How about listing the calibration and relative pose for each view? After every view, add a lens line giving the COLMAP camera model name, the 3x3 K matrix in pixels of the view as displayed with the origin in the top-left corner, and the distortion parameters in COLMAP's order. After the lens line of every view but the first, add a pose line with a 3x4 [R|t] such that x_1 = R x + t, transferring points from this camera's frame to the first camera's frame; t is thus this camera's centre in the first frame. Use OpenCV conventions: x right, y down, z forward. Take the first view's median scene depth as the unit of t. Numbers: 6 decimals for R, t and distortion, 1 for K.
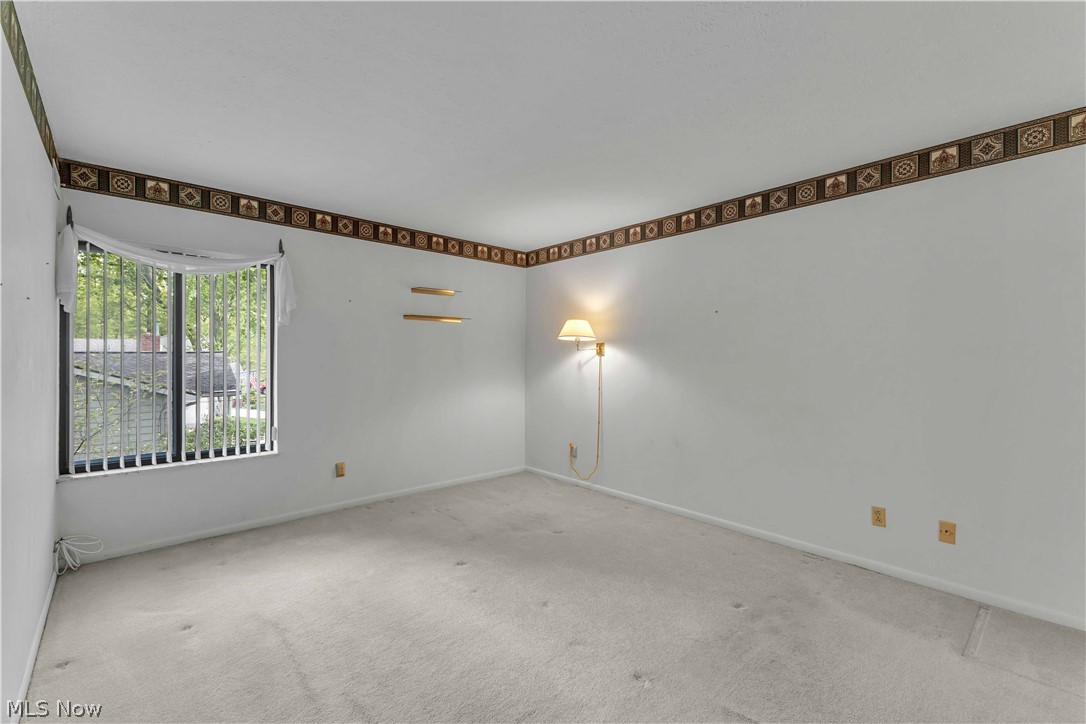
lens RADIAL K [[470.4, 0, 542.0], [0, 470.4, 365.9], [0, 0, 1]] dist [0.011609, 0.000140]
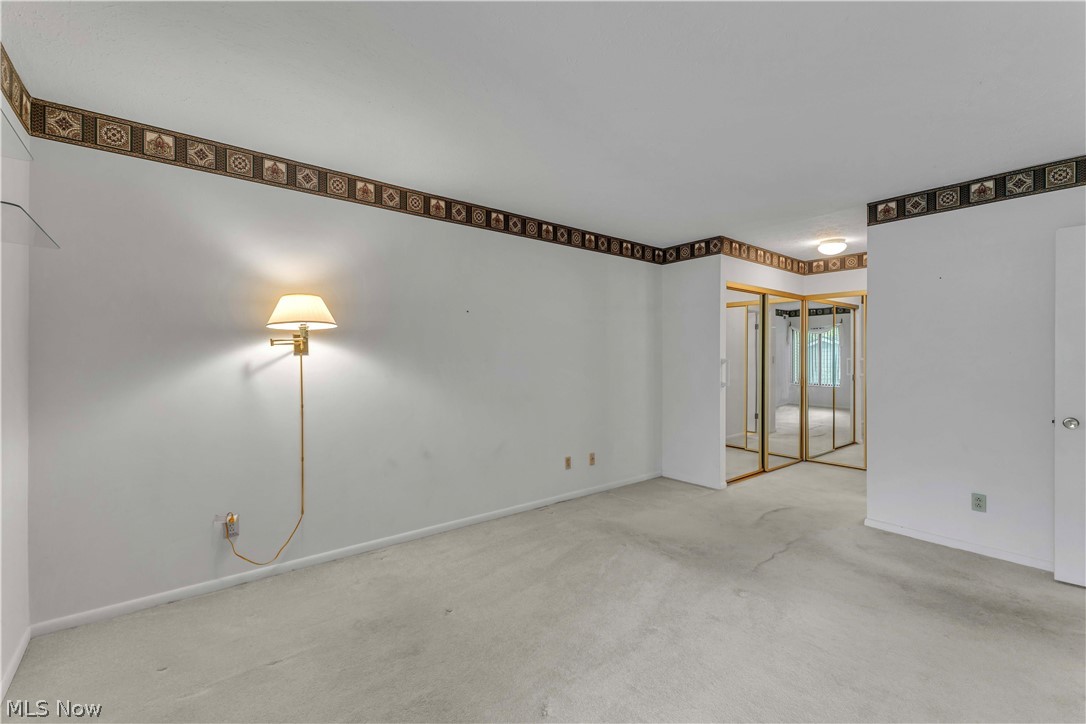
lens RADIAL K [[488.3, 0, 546.7], [0, 488.3, 353.9], [0, 0, 1]] dist [0.013719, -0.000164]
pose [[0.026559, -0.006279, 0.999628, -0.564708], [0.006596, 0.999960, 0.006106, -0.025684], [-0.999625, 0.006431, 0.026600, 0.688142]]
